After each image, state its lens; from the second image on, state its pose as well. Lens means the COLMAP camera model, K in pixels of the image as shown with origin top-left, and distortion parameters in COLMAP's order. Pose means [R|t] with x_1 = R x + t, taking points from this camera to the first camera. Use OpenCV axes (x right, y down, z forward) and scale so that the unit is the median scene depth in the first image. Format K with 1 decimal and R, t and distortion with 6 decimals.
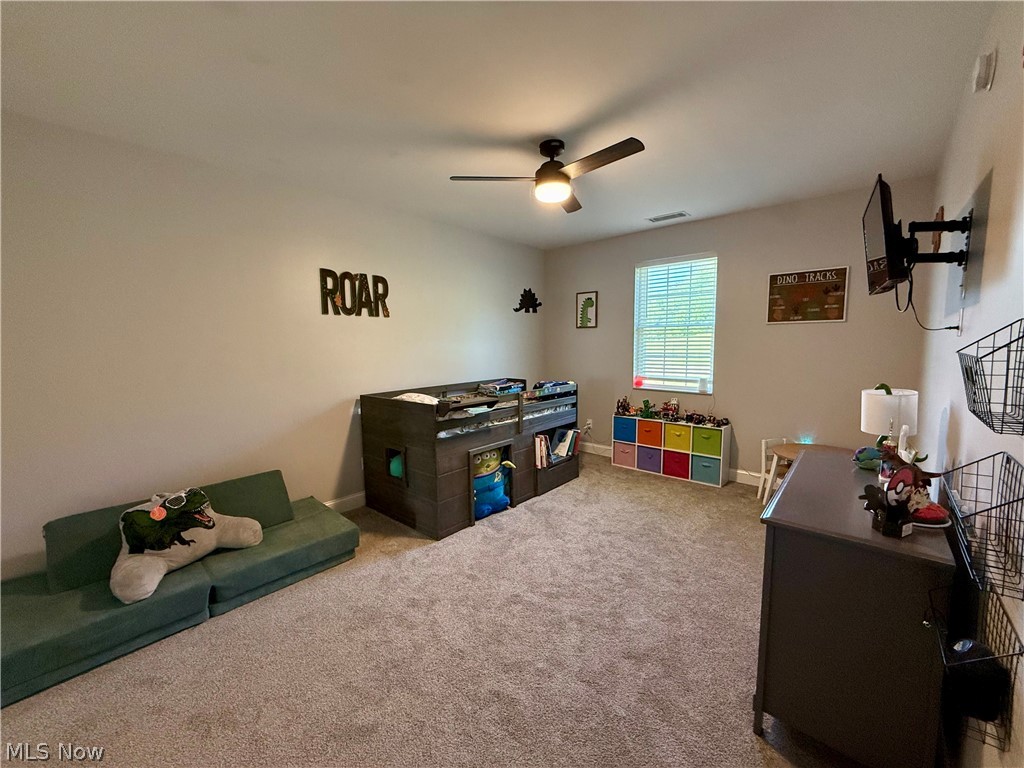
lens RADIAL K [[408.0, 0, 510.4], [0, 408.0, 379.9], [0, 0, 1]] dist [-0.000566, 0.000184]
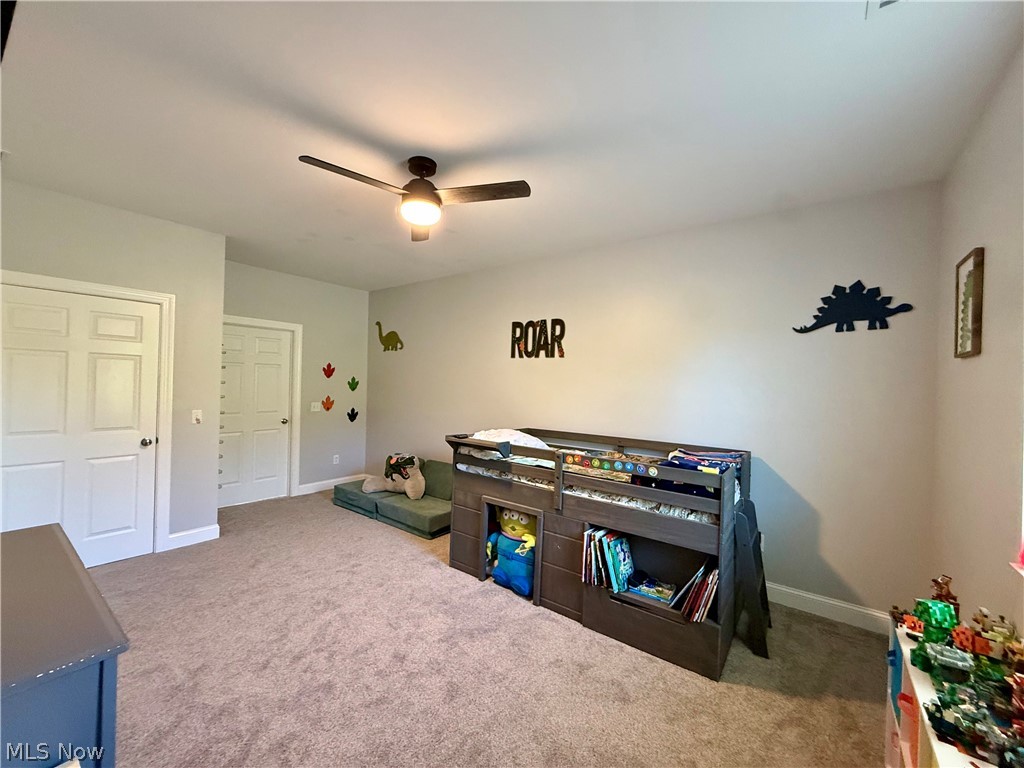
lens RADIAL K [[408.0, 0, 510.4], [0, 408.0, 380.5], [0, 0, 1]] dist [-0.000566, 0.000184]
pose [[0.077165, 0.008723, -0.996980, 0.736521], [-0.121339, 0.992611, -0.000706, -0.084243], [0.989607, 0.121027, 0.077653, 0.843103]]
